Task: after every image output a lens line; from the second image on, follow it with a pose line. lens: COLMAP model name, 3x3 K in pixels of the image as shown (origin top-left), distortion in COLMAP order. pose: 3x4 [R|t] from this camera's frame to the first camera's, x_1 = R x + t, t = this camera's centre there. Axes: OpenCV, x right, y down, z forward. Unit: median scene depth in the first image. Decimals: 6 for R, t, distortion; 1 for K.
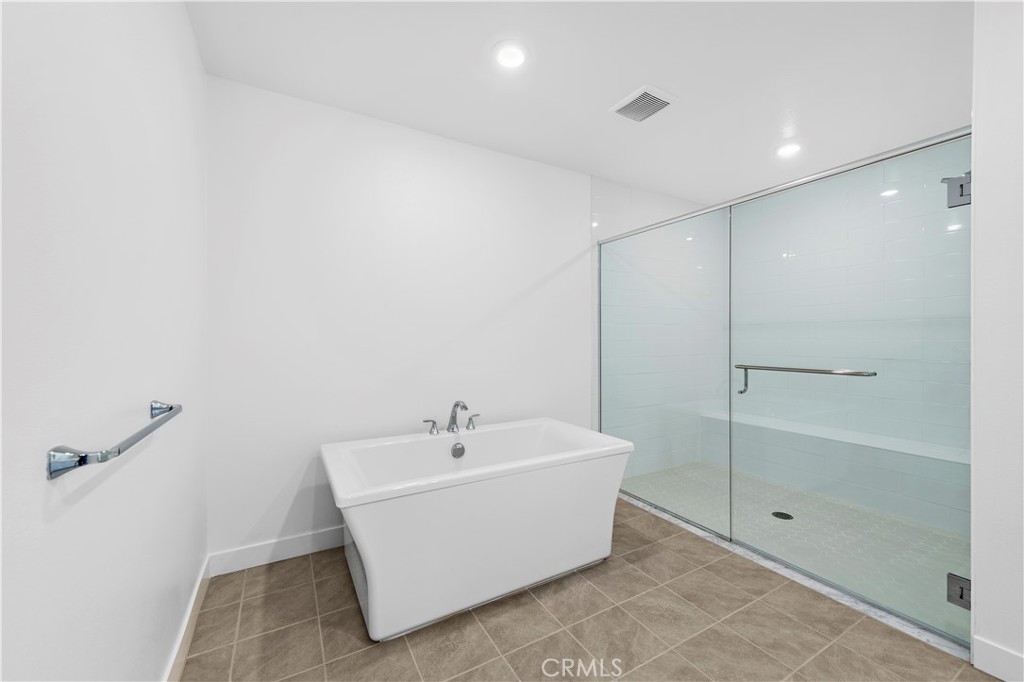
lens RADIAL K [[414.5, 0, 512.0], [0, 414.5, 341.0], [0, 0, 1]] dist [0.008881, -0.000734]
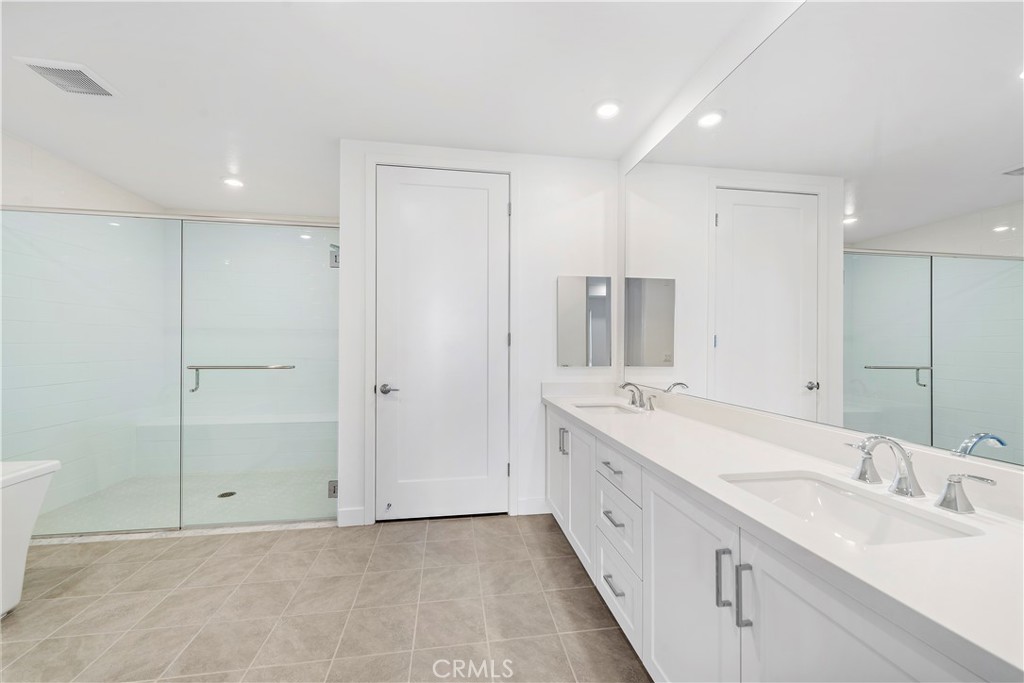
lens RADIAL K [[421.7, 0, 515.3], [0, 421.7, 342.0], [0, 0, 1]] dist [0.001037, -0.000390]
pose [[0.371170, 0.011593, 0.928493, -0.187999], [0.001186, 0.999915, -0.012959, 0.008639], [-0.928564, 0.005911, 0.371125, -0.235113]]
